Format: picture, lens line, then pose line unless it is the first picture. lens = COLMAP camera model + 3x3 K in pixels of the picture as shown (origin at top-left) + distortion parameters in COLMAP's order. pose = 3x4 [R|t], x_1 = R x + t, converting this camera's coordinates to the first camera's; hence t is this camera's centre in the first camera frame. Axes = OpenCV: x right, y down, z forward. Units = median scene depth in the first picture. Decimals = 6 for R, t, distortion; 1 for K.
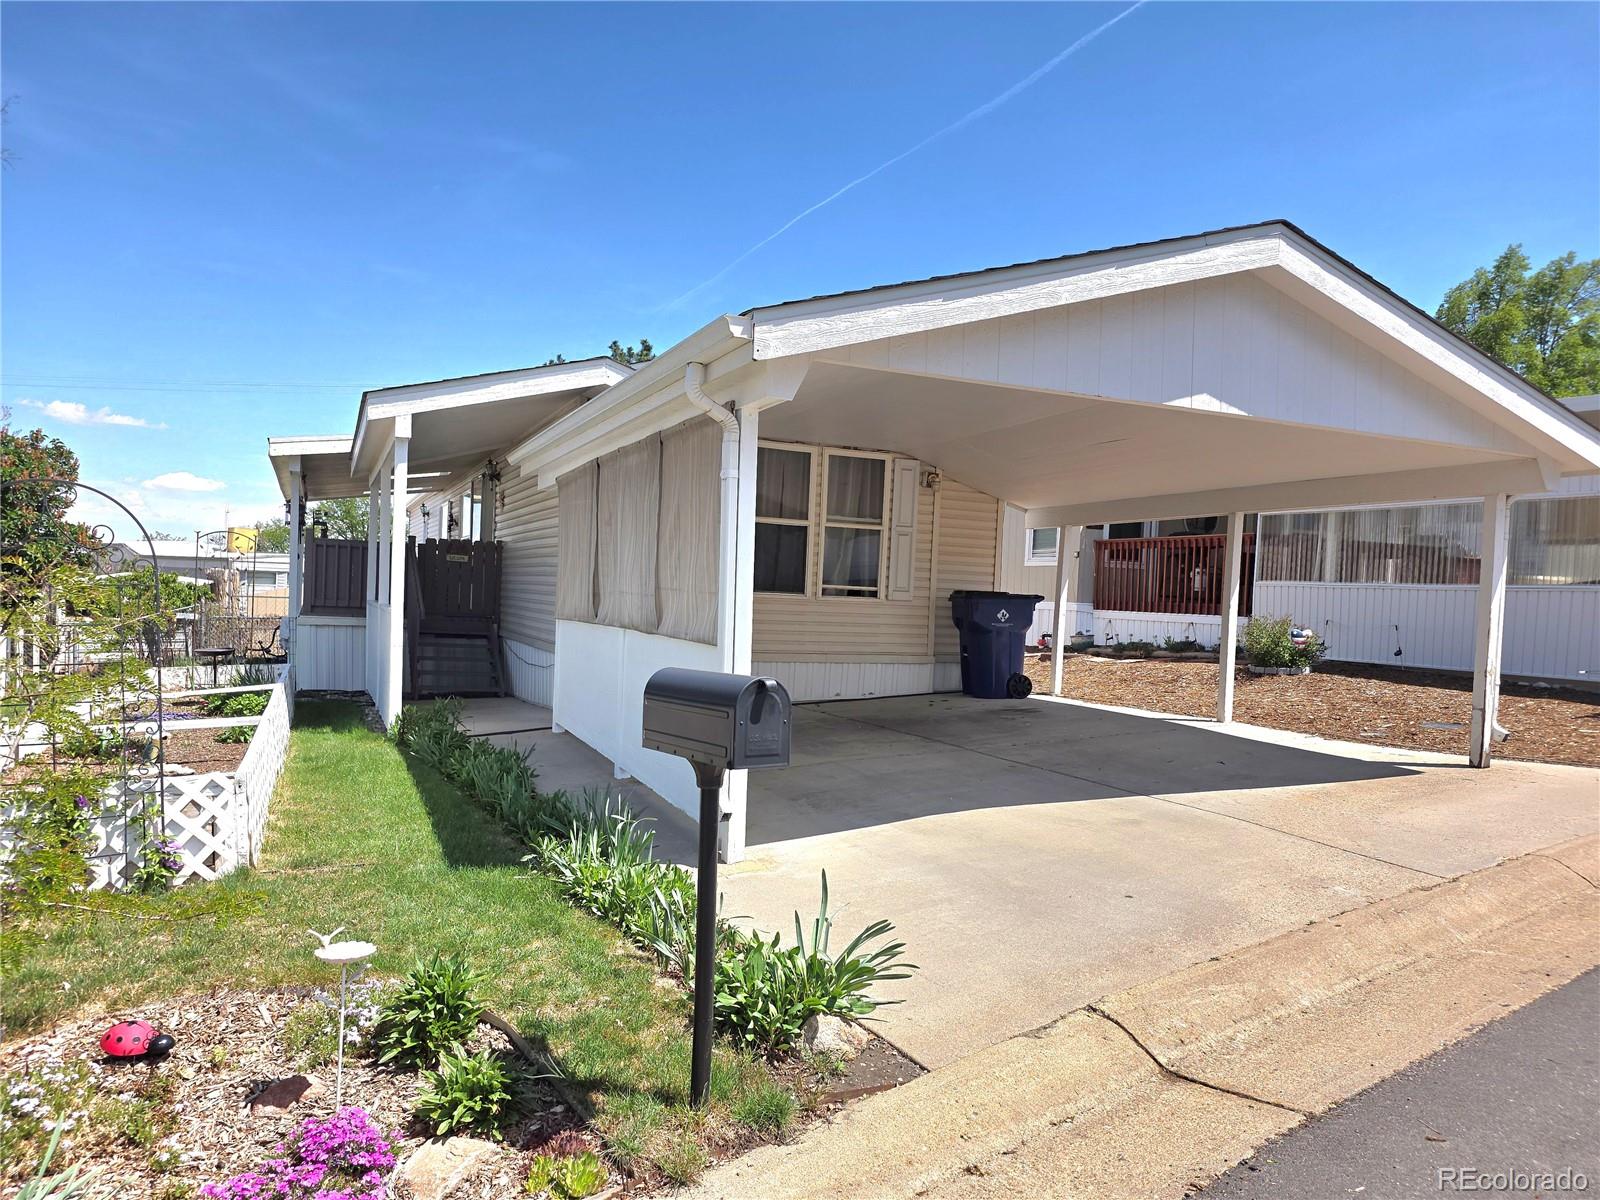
lens RADIAL K [[1077.4, 0, 800.2], [0, 1077.4, 613.2], [0, 0, 1]] dist [0.036946, -0.017068]
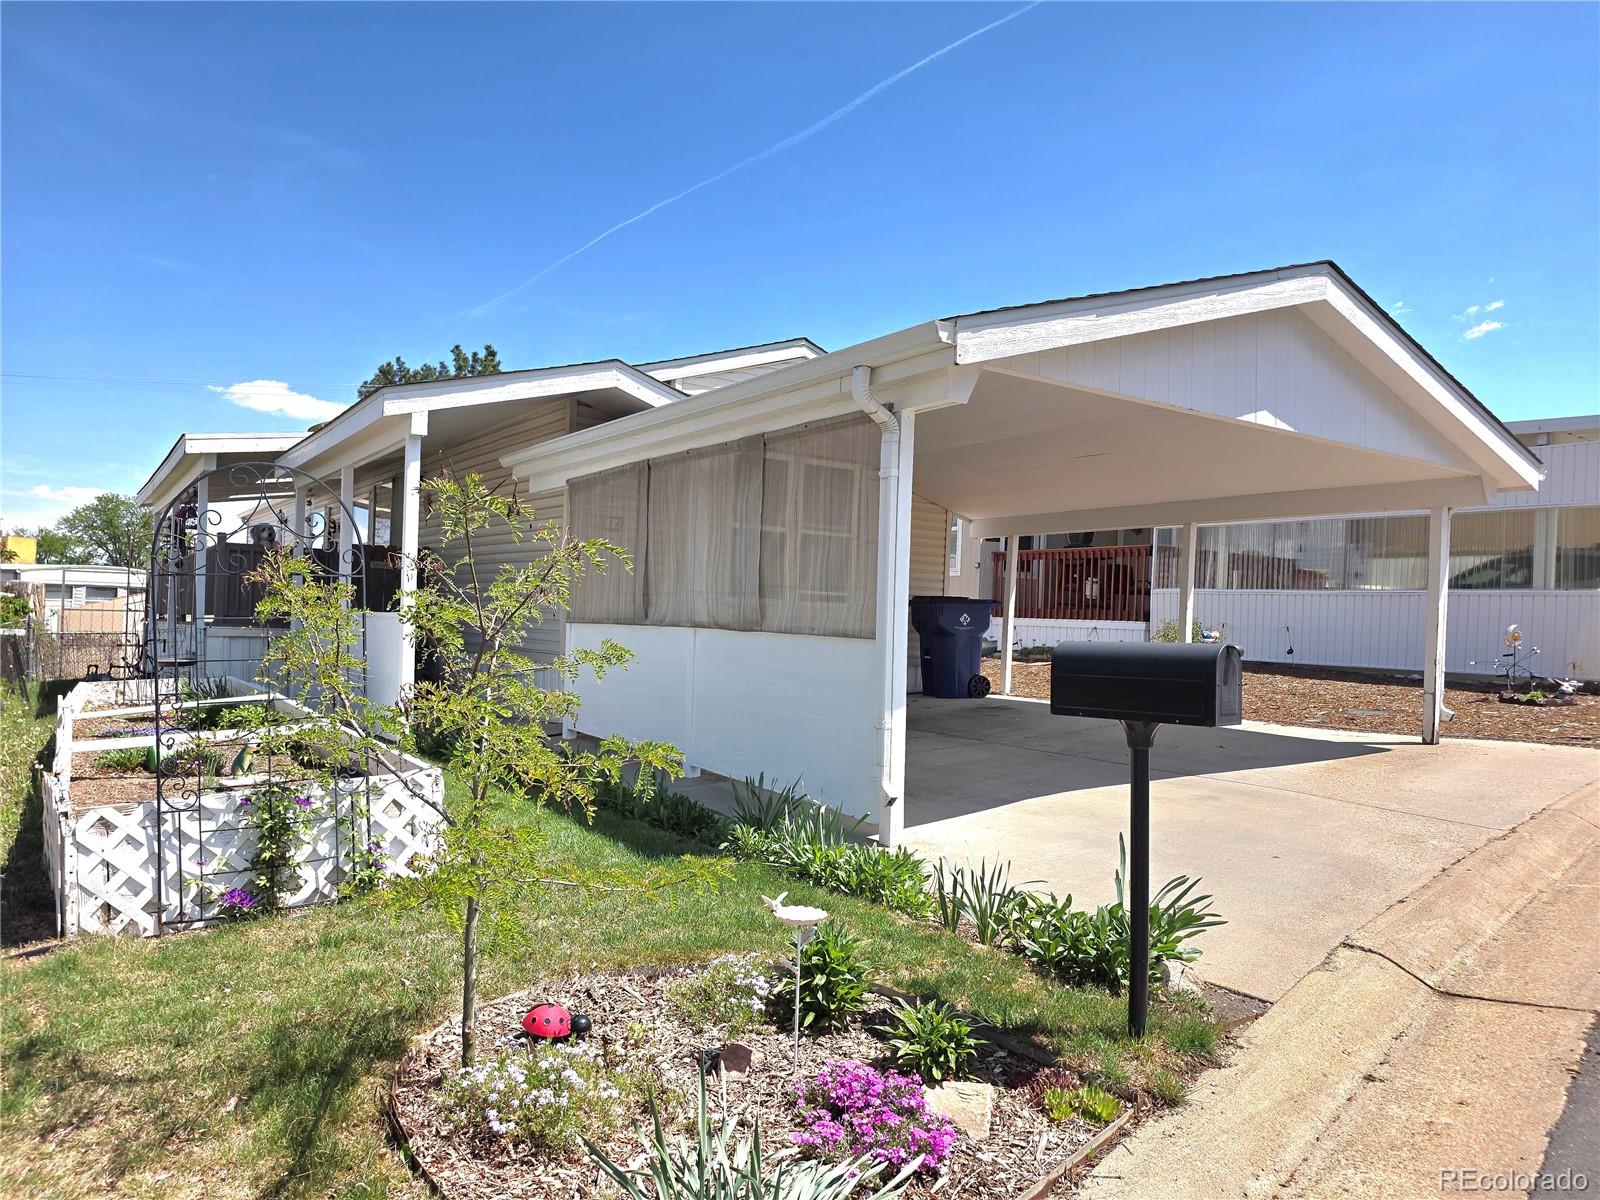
lens RADIAL K [[1077.4, 0, 794.3], [0, 1077.4, 603.5], [0, 0, 1]] dist [0.036946, -0.017068]
pose [[0.982564, -0.003776, 0.185884, -0.324188], [0.008562, 0.999652, -0.024953, 0.021550], [-0.185725, 0.026109, 0.982255, -0.007720]]
